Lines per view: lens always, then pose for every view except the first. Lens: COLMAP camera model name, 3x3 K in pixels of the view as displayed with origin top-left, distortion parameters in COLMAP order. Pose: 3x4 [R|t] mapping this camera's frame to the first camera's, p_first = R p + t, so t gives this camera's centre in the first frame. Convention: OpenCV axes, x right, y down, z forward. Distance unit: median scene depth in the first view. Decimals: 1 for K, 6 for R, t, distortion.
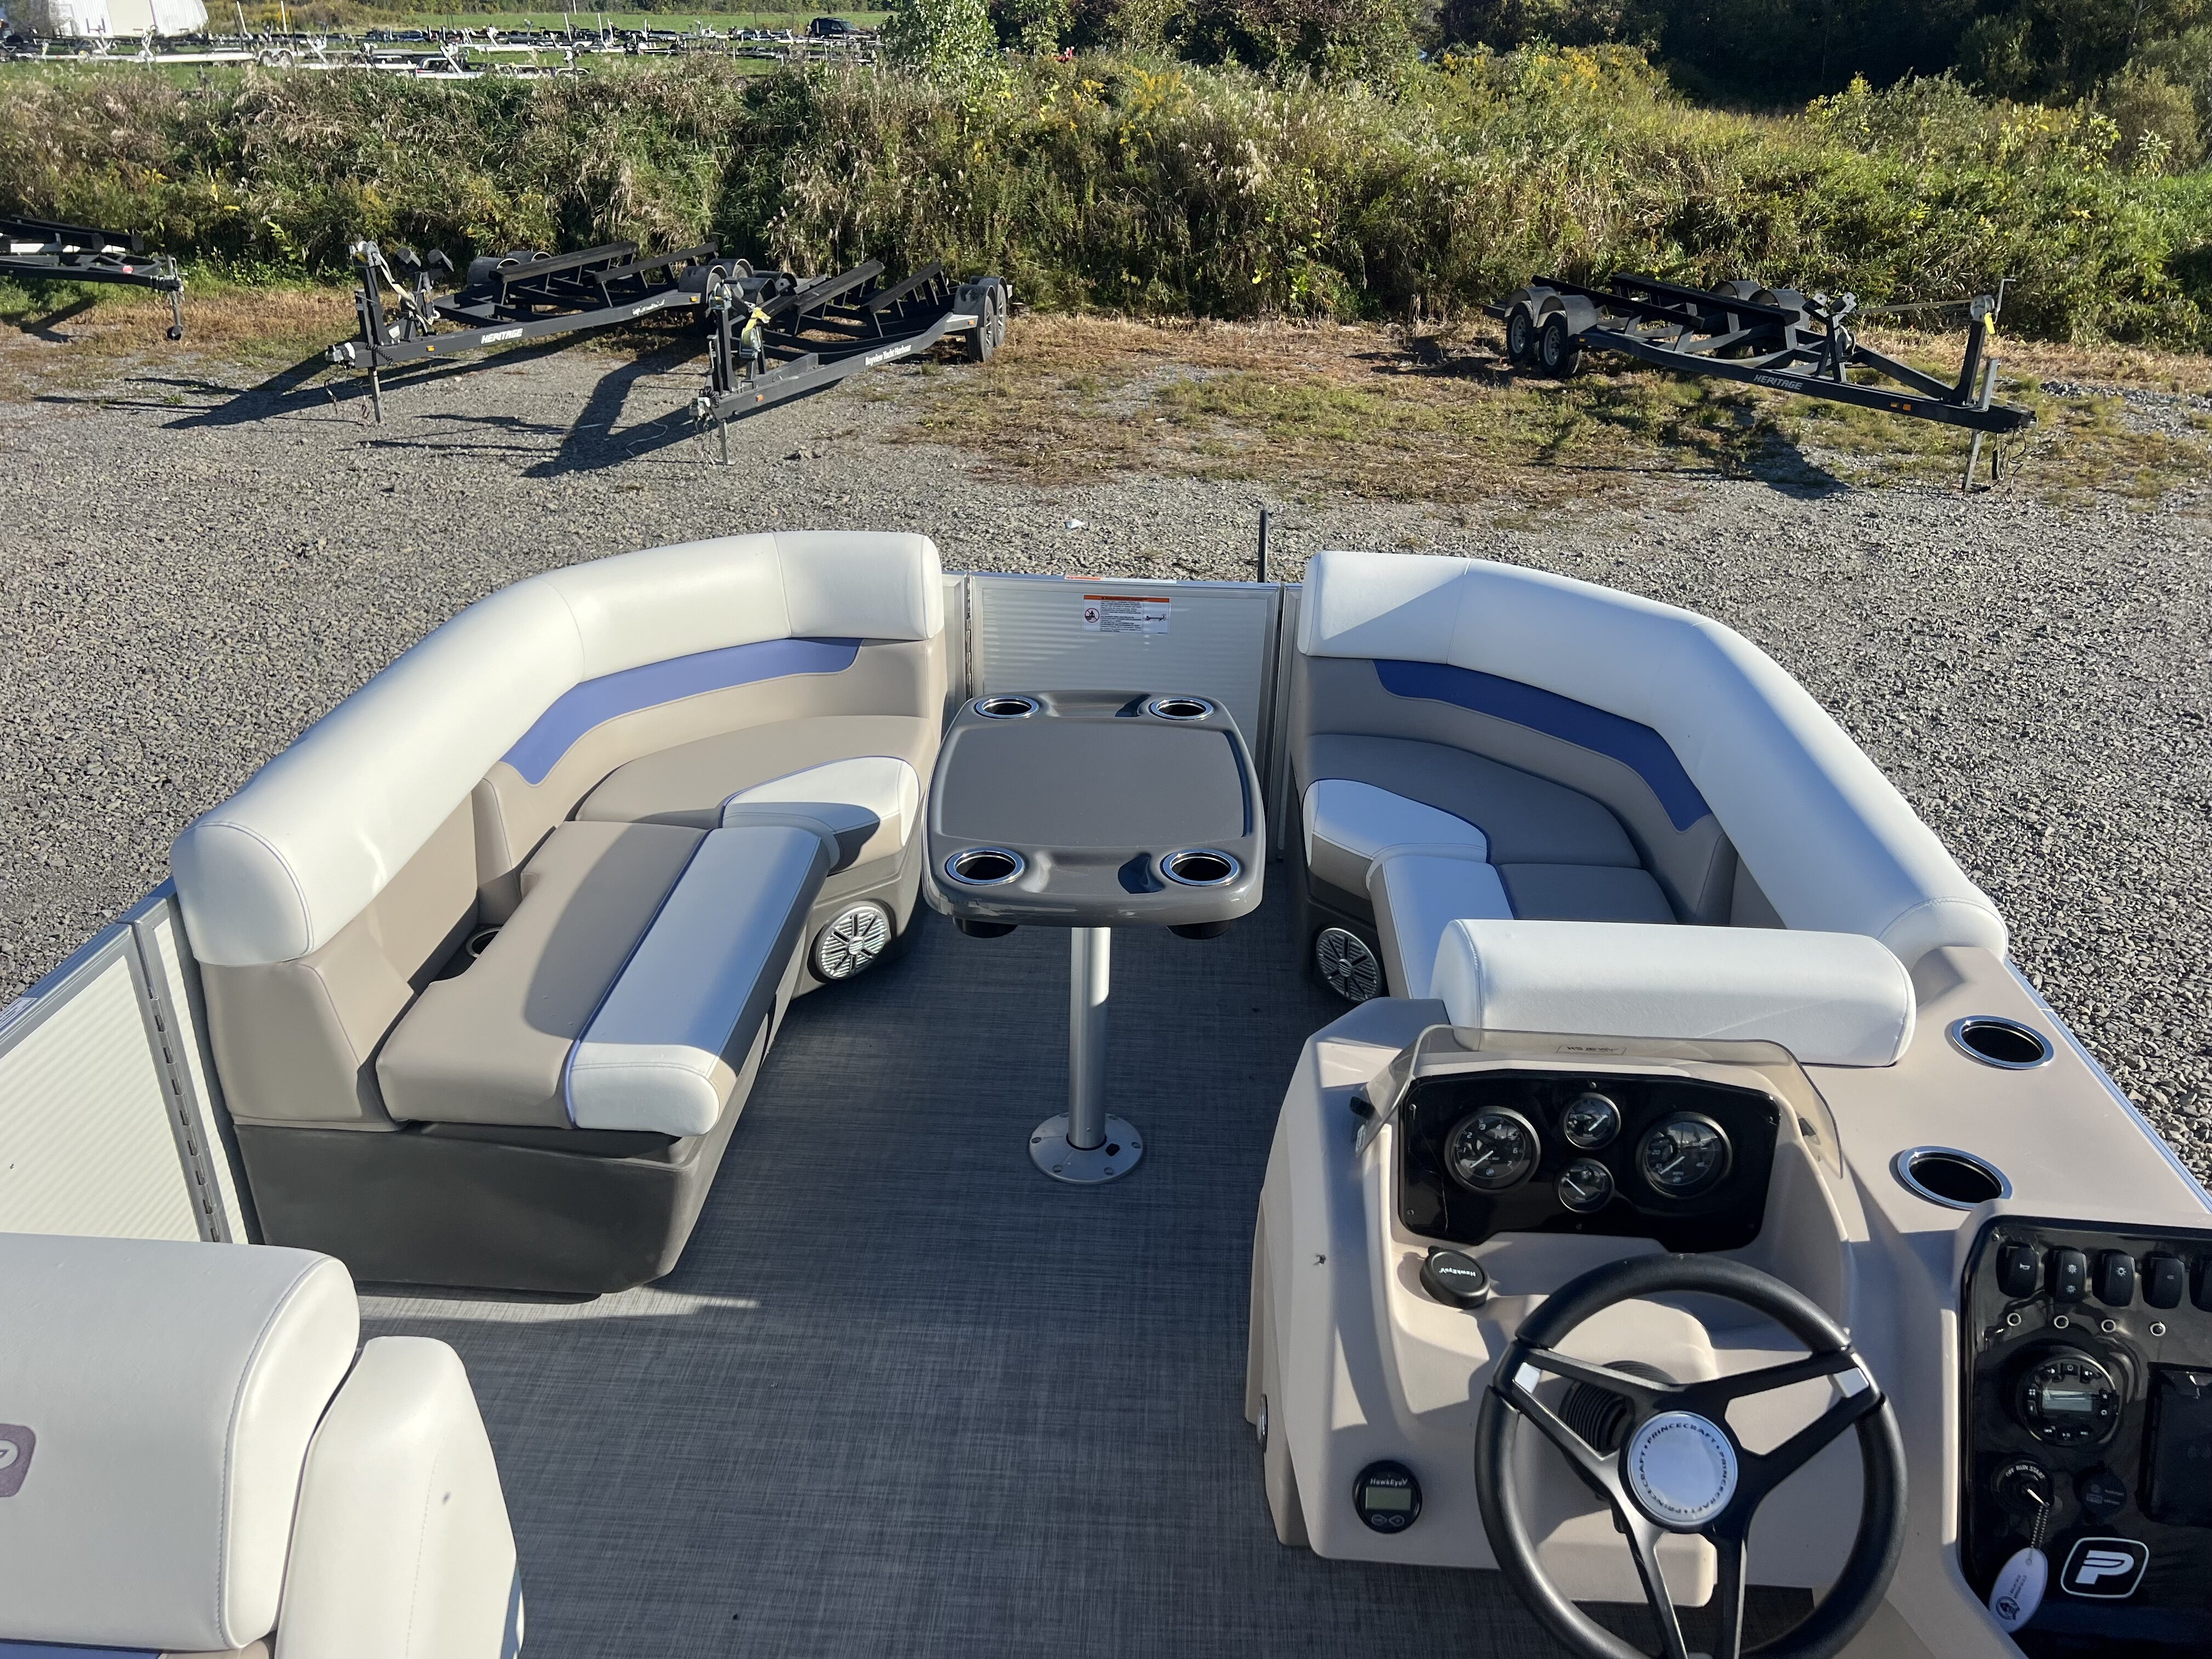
lens RADIAL K [[1654.3, 0, 1115.4], [0, 1654.3, 828.4], [0, 0, 1]] dist [0.037936, -0.037034]
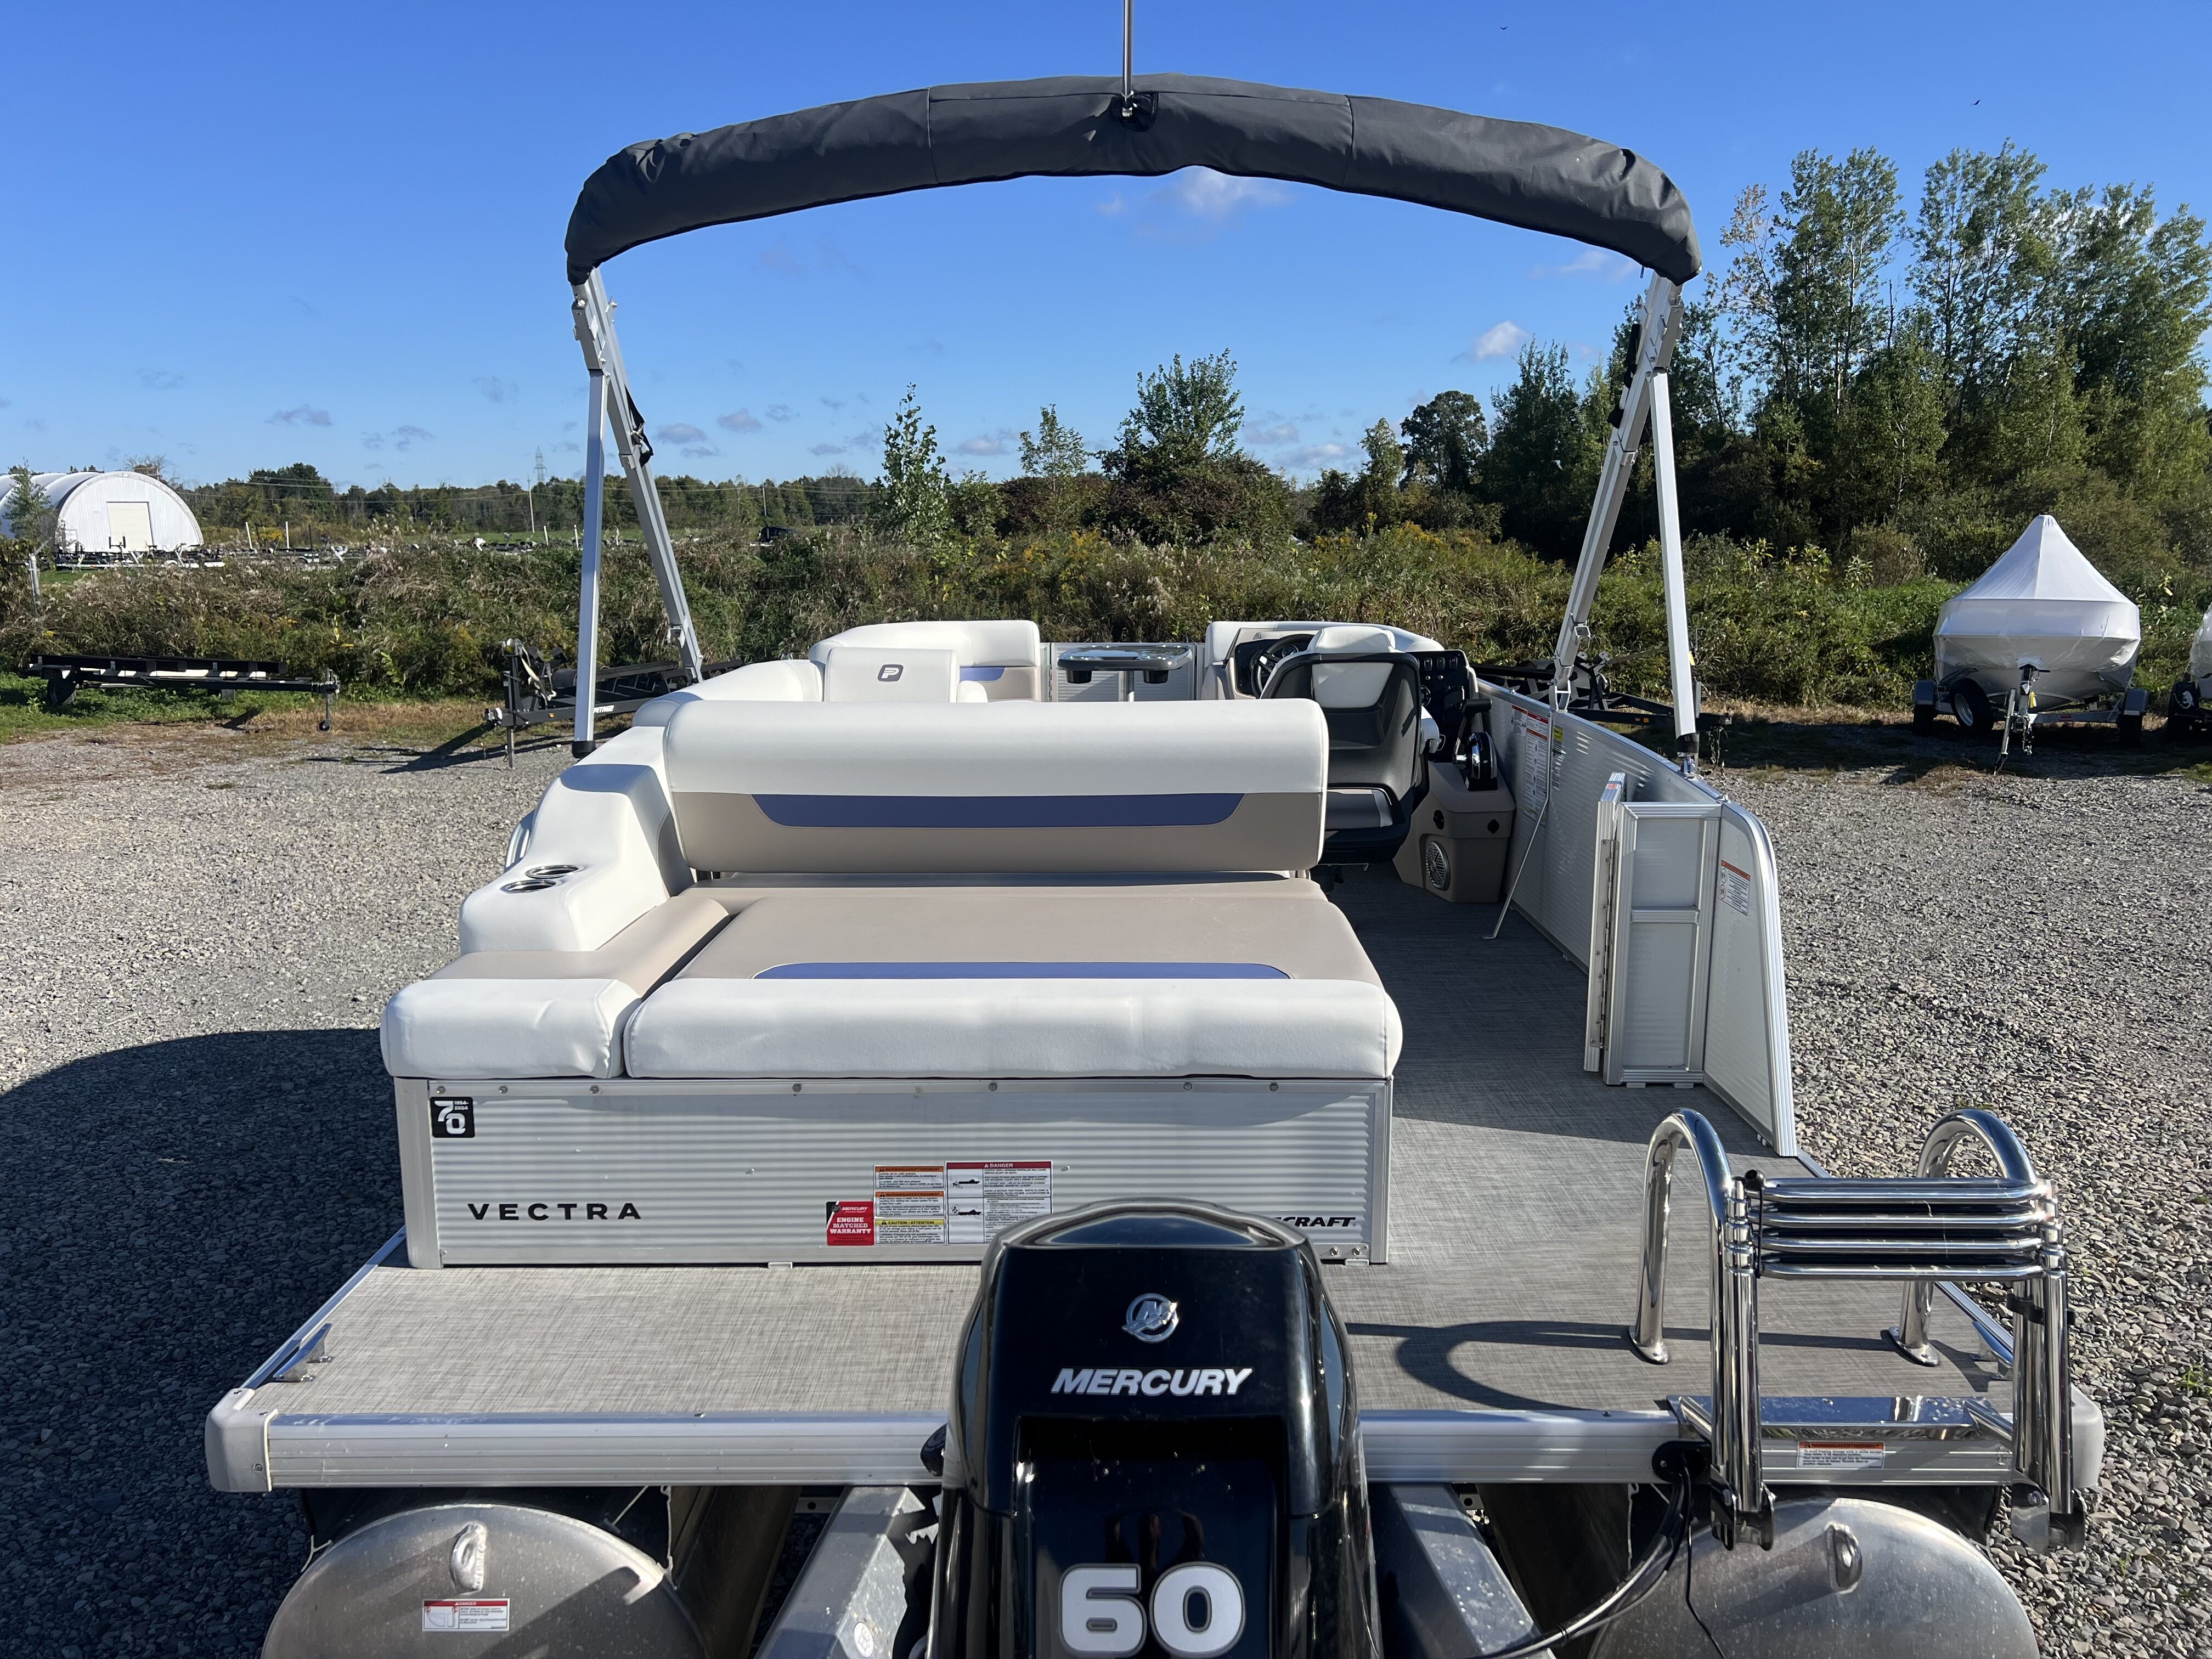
lens RADIAL K [[1654.6, 0, 1110.1], [0, 1654.6, 829.0], [0, 0, 1]] dist [0.049383, -0.054748]
pose [[0.998466, -0.031437, 0.045574, -0.044166], [0.042559, 0.962308, -0.268612, 0.250383], [-0.035411, 0.270140, 0.962170, -0.382545]]
